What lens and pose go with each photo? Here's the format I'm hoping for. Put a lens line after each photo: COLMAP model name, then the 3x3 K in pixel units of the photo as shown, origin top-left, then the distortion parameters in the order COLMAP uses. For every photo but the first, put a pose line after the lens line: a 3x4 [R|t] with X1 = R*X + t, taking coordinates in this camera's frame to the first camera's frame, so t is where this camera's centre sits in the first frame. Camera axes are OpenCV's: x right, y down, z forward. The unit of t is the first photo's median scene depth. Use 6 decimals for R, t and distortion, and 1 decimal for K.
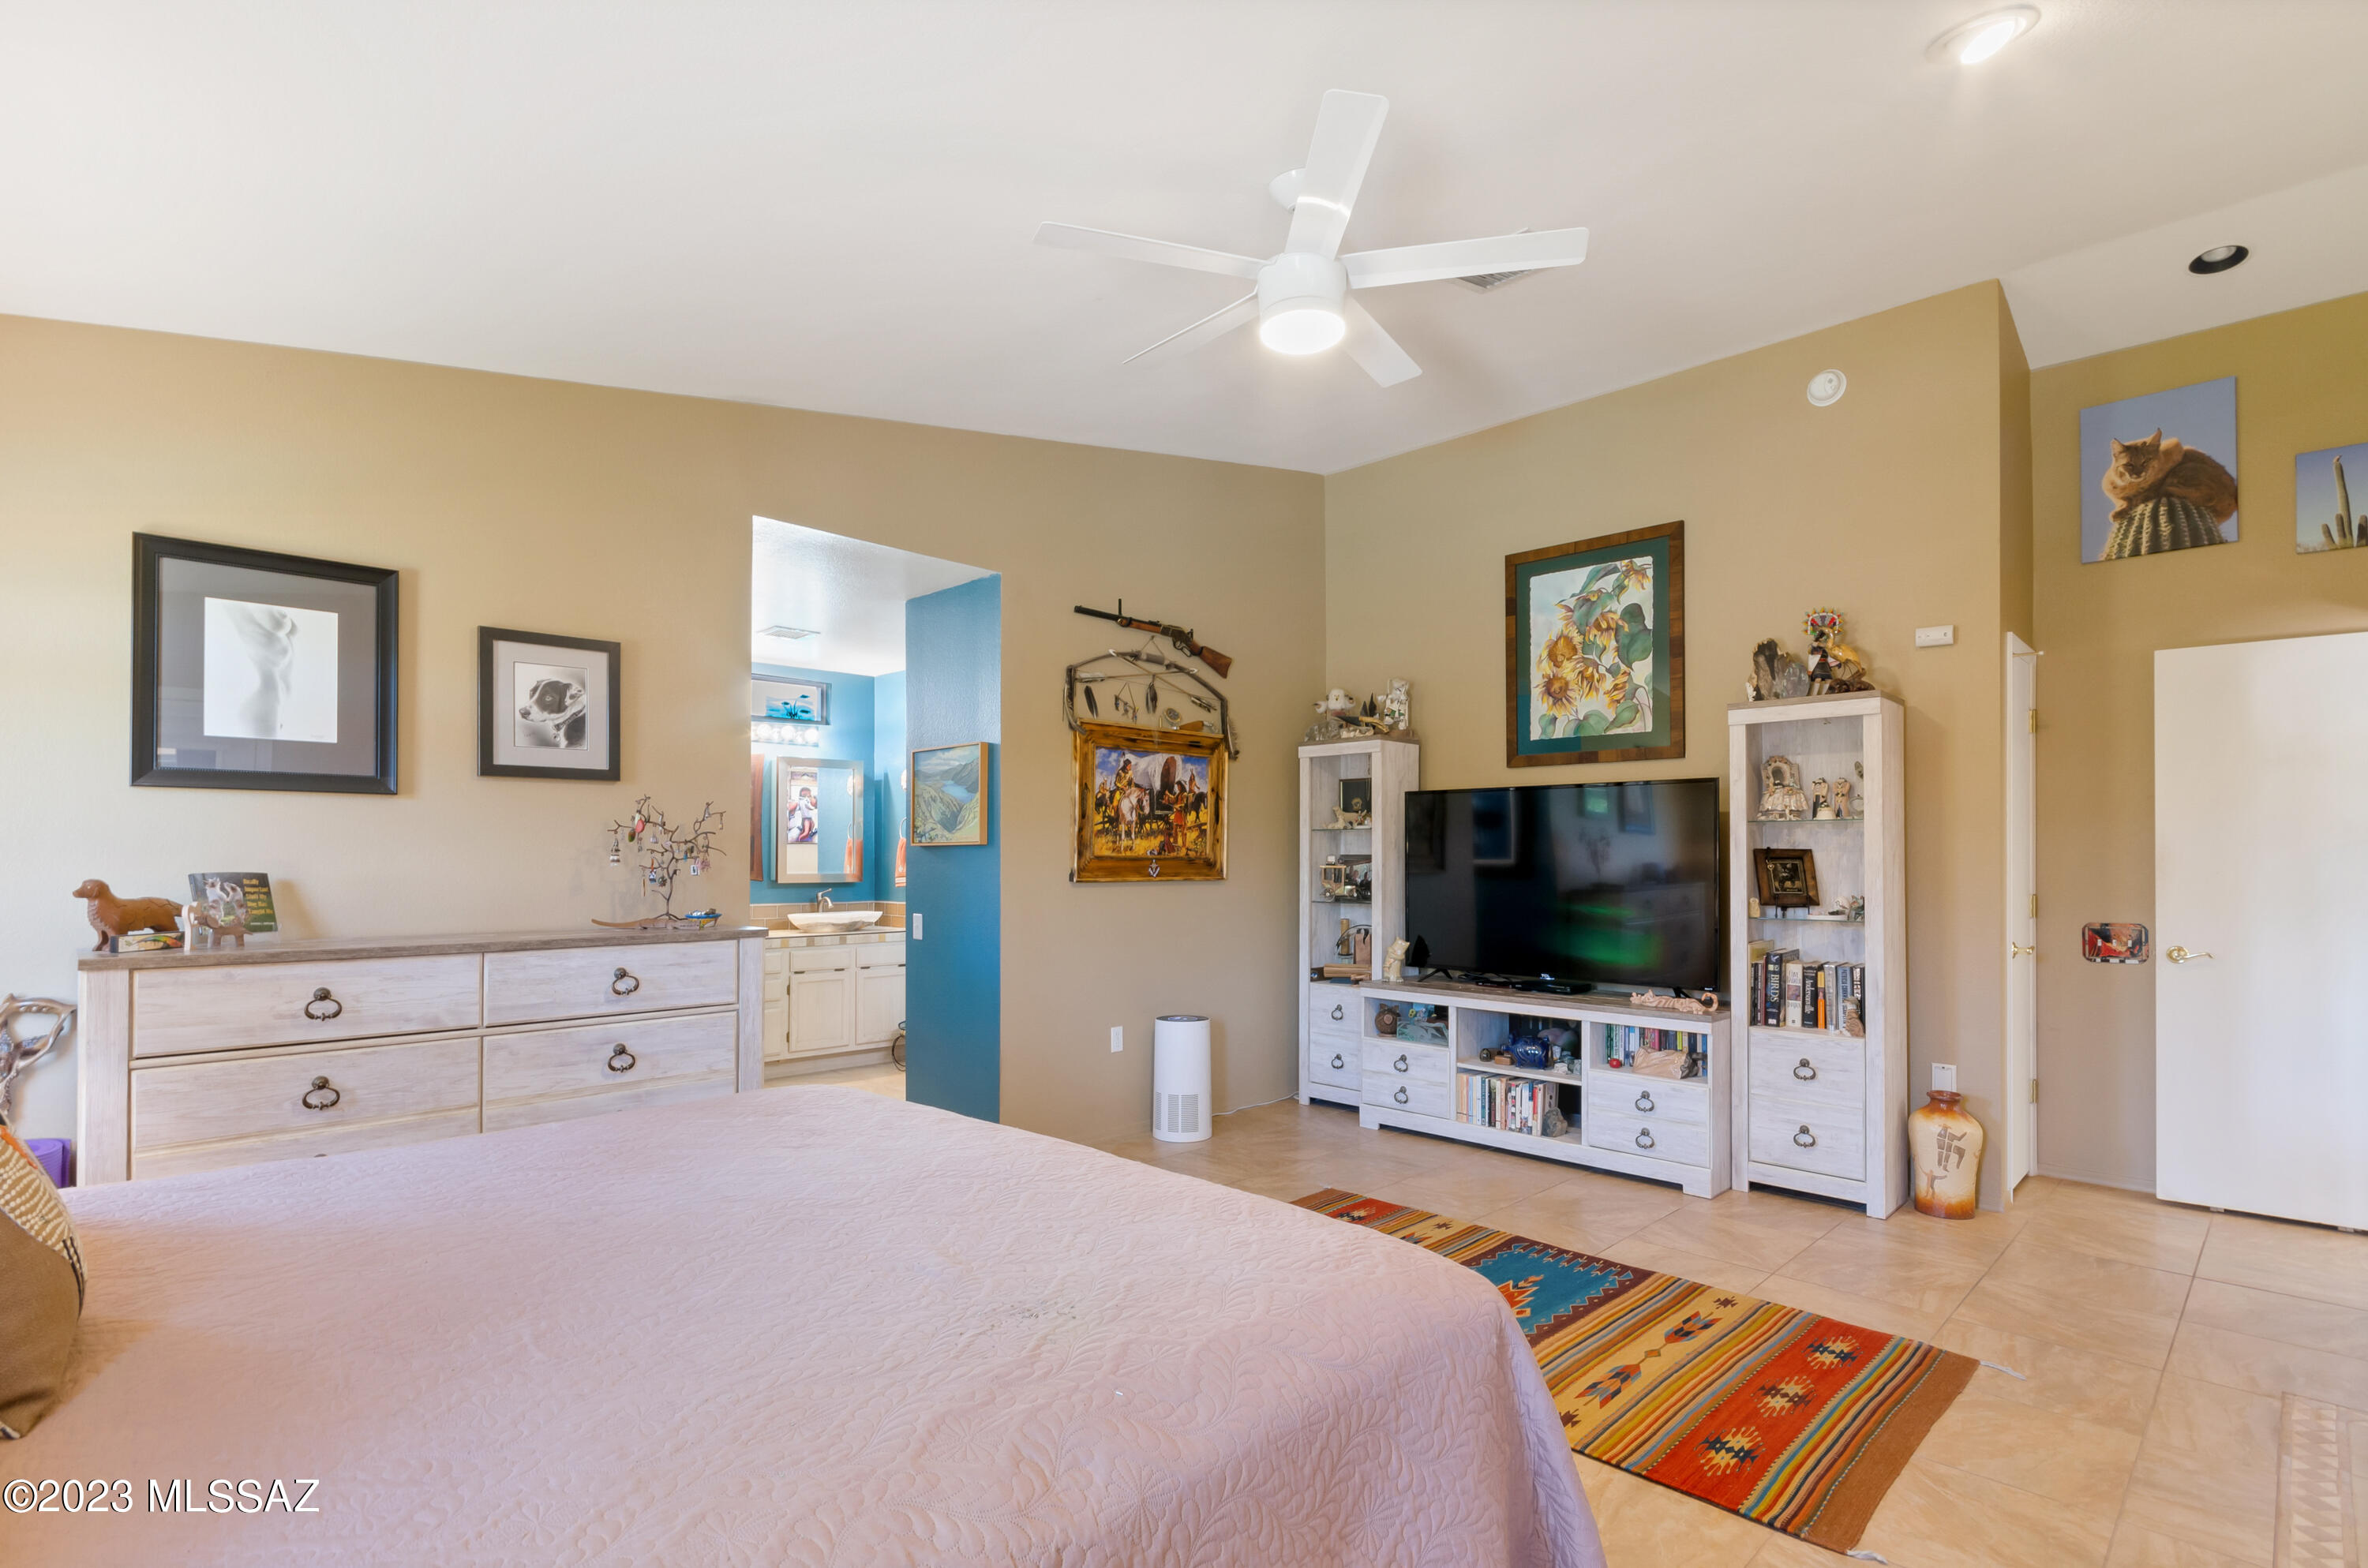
lens RADIAL K [[1134.4, 0, 1179.8], [0, 1134.4, 851.8], [0, 0, 1]] dist [0.000072, -0.000158]
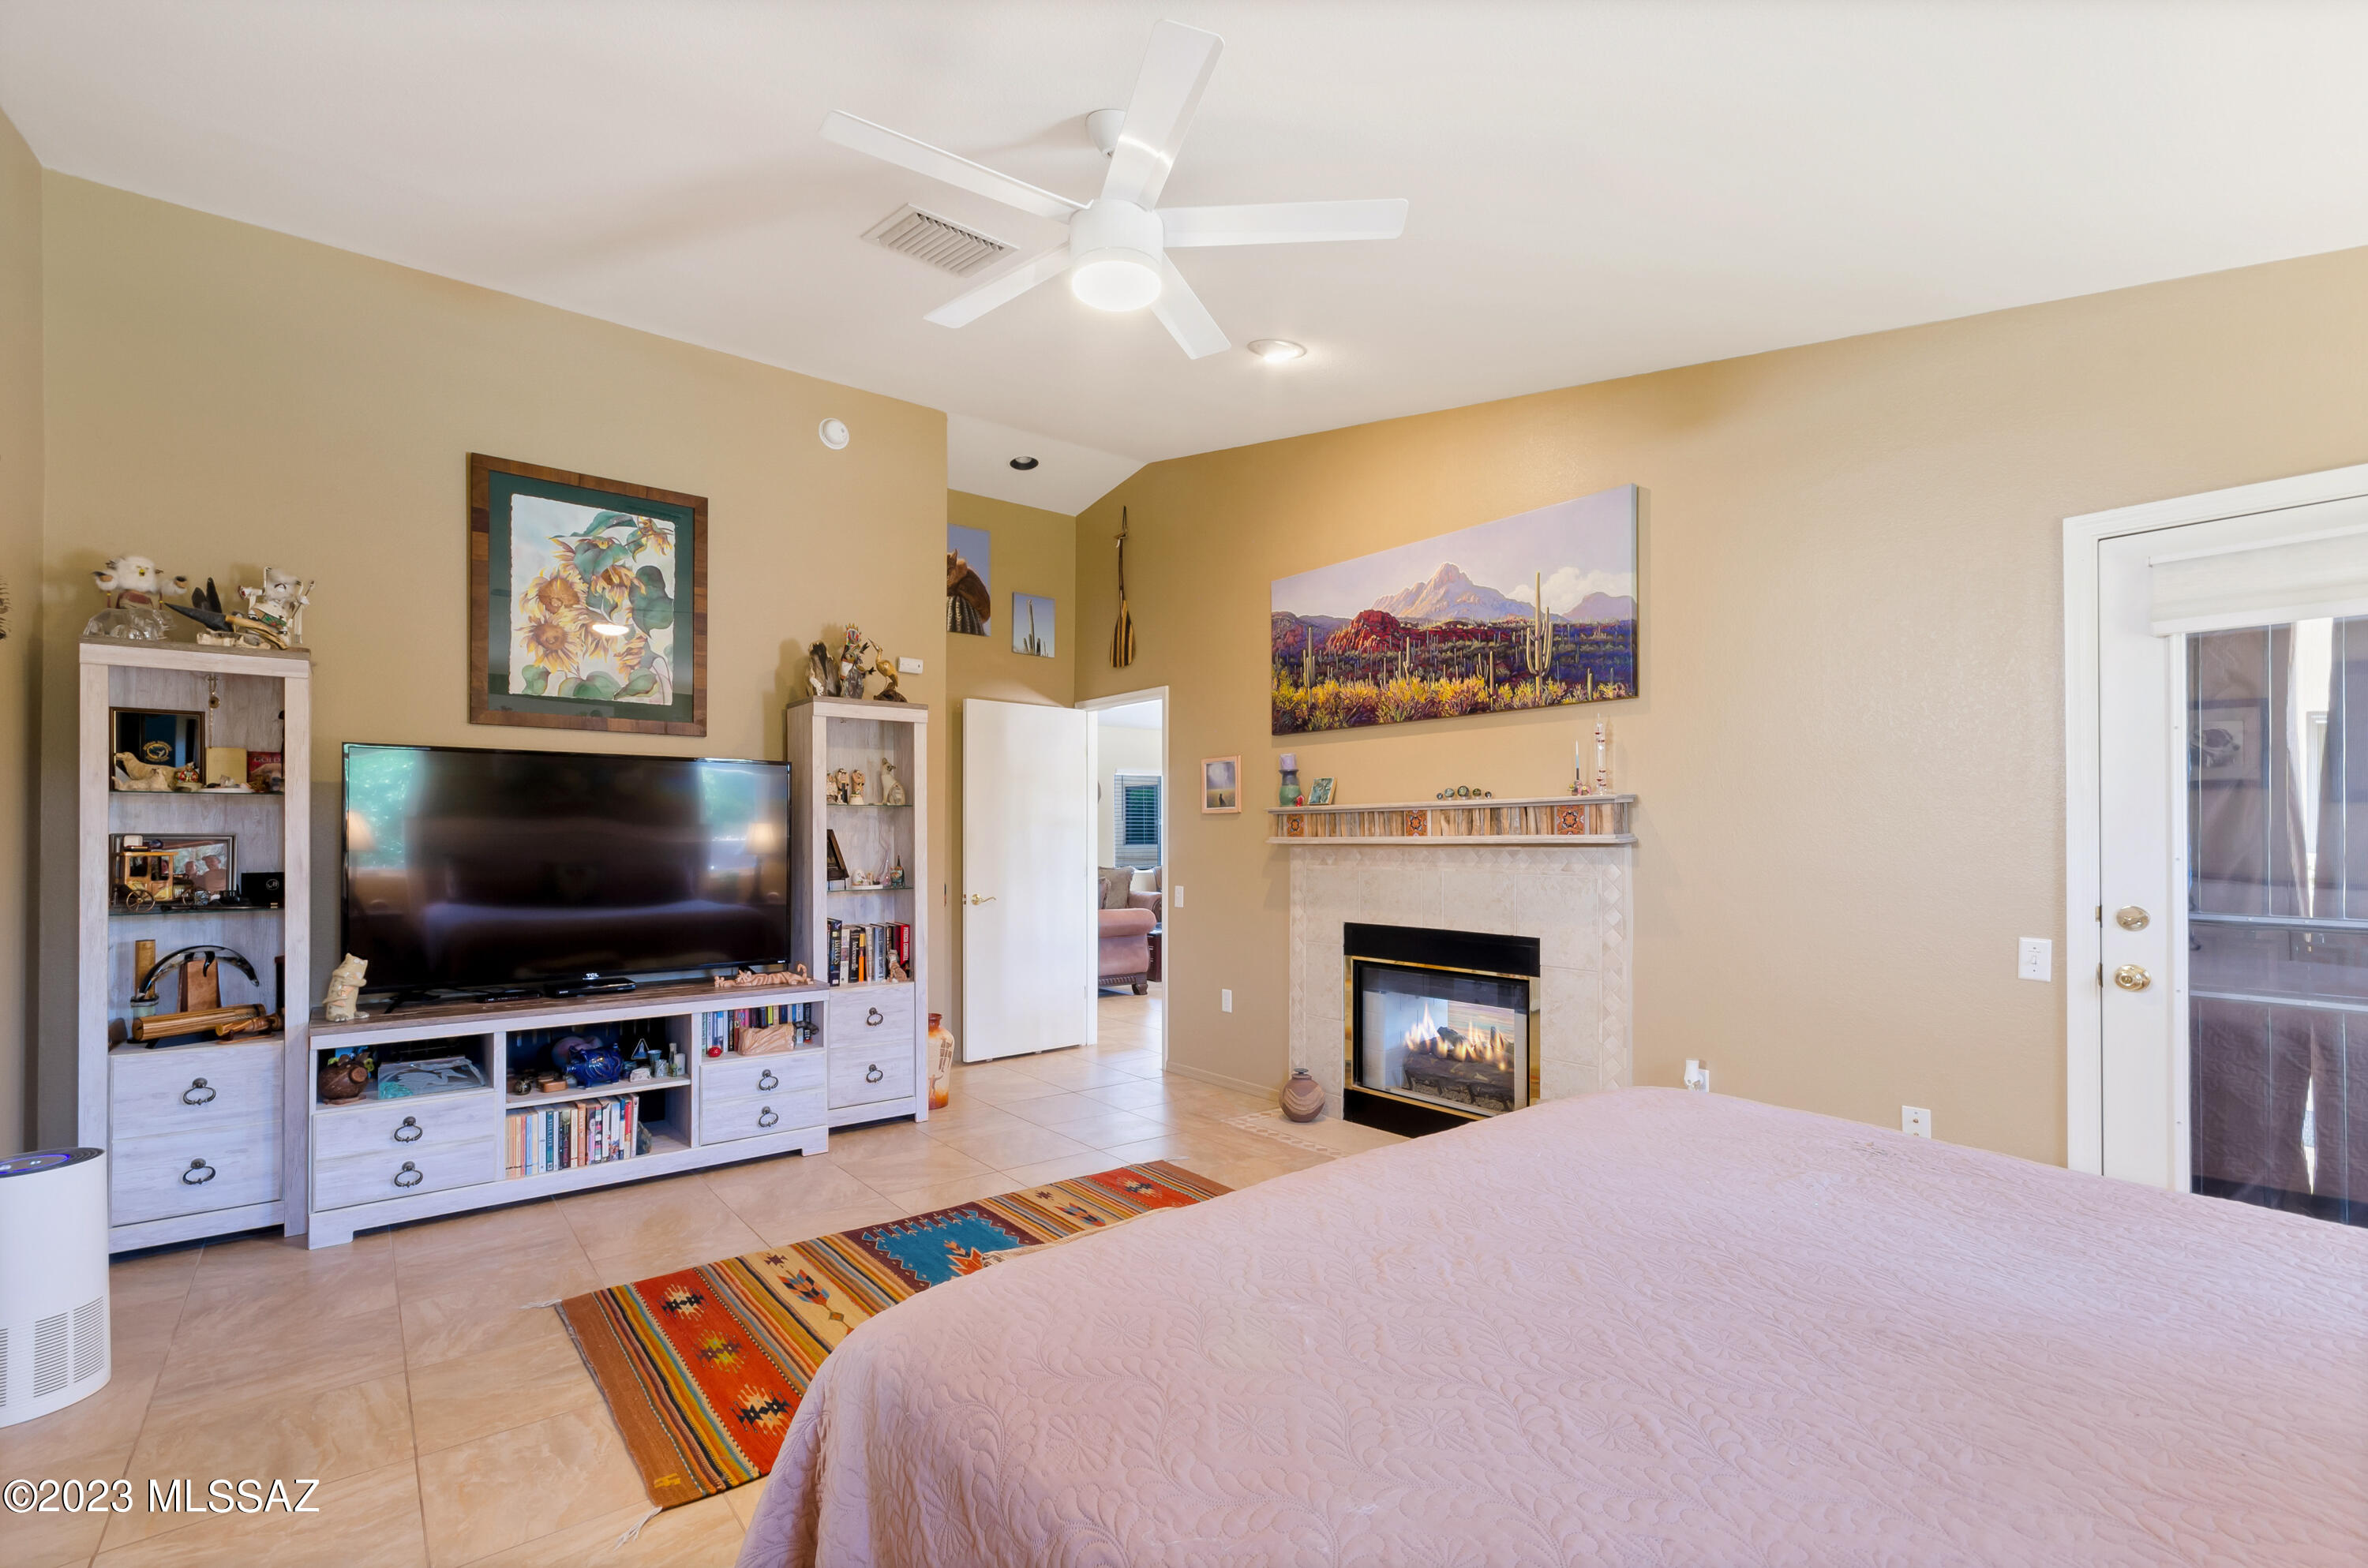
lens RADIAL K [[1064.4, 0, 1190.3], [0, 1064.4, 833.9], [0, 0, 1]] dist [-0.002233, -0.000411]
pose [[0.105468, -0.000611, 0.994422, -0.423984], [-0.003823, 0.999992, 0.001020, -0.000160], [-0.994415, -0.003909, 0.105465, 0.460726]]
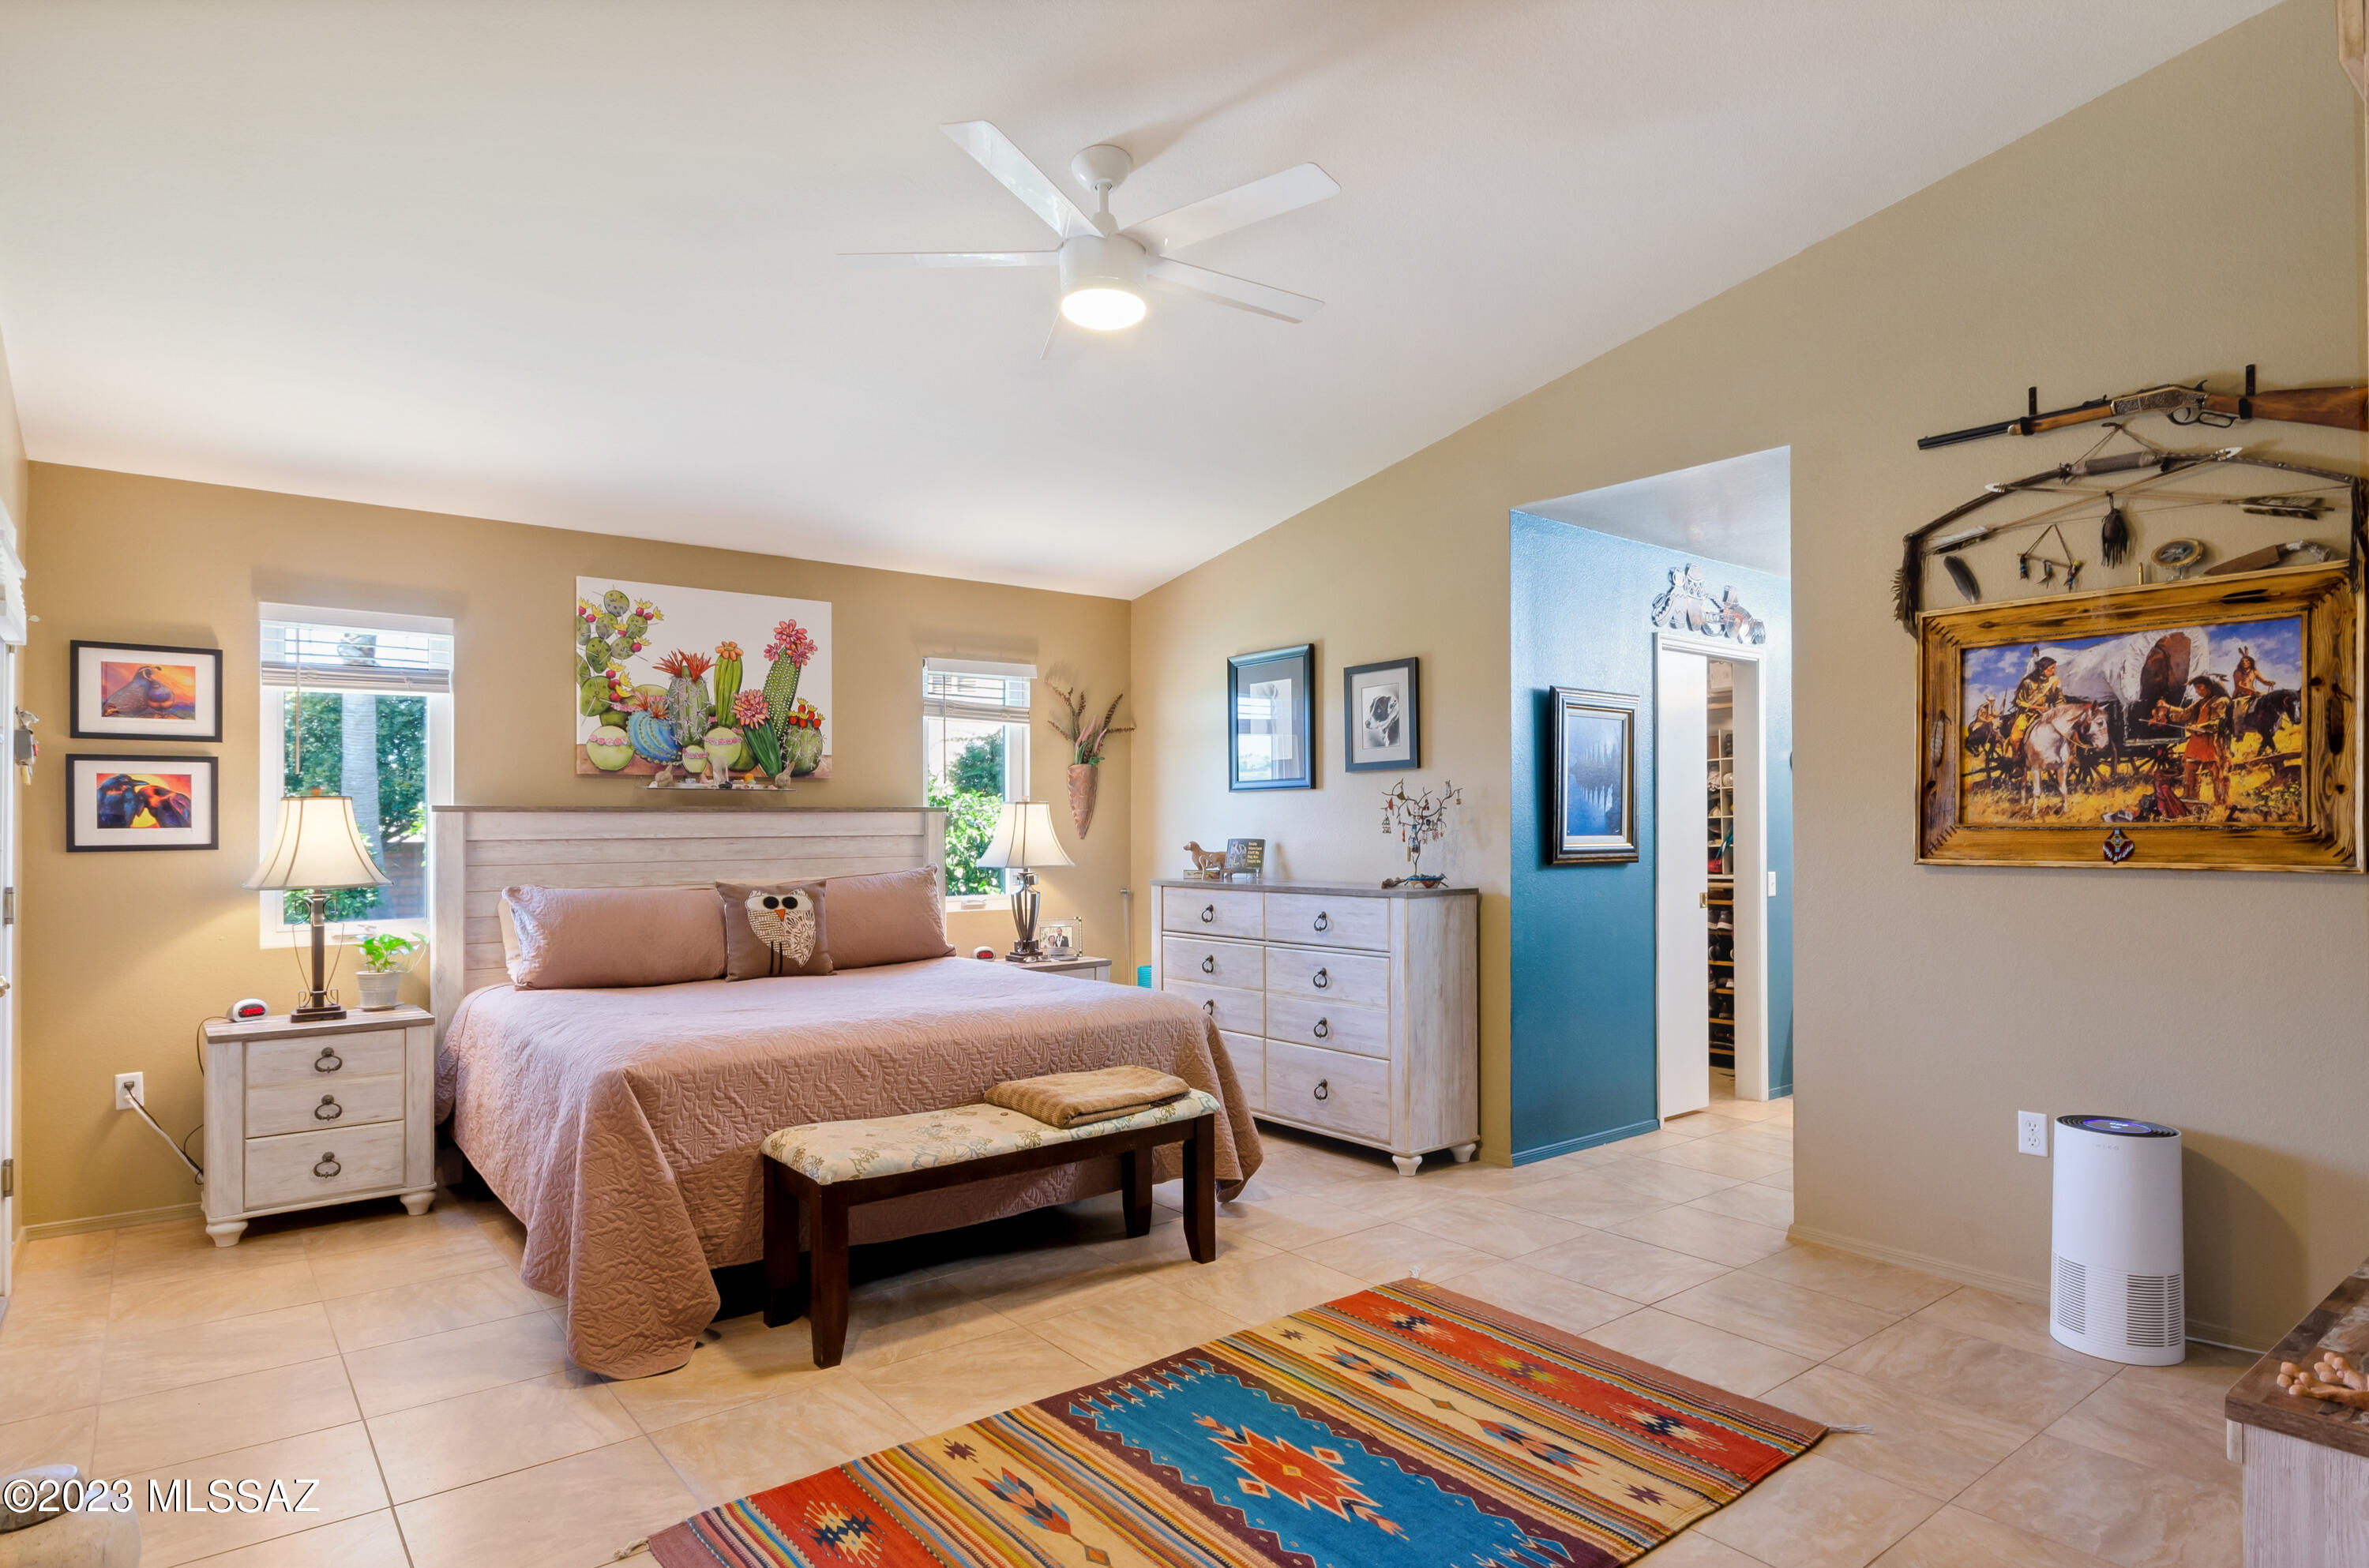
lens RADIAL K [[1288.0, 0, 1190.5], [0, 1288.0, 818.6], [0, 0, 1]] dist [0.005483, 0.000966]
pose [[-0.108850, -0.008707, -0.994020, 0.681576], [0.009284, 0.999909, -0.009775, 0.003528], [0.994015, -0.010292, -0.108759, 0.656916]]
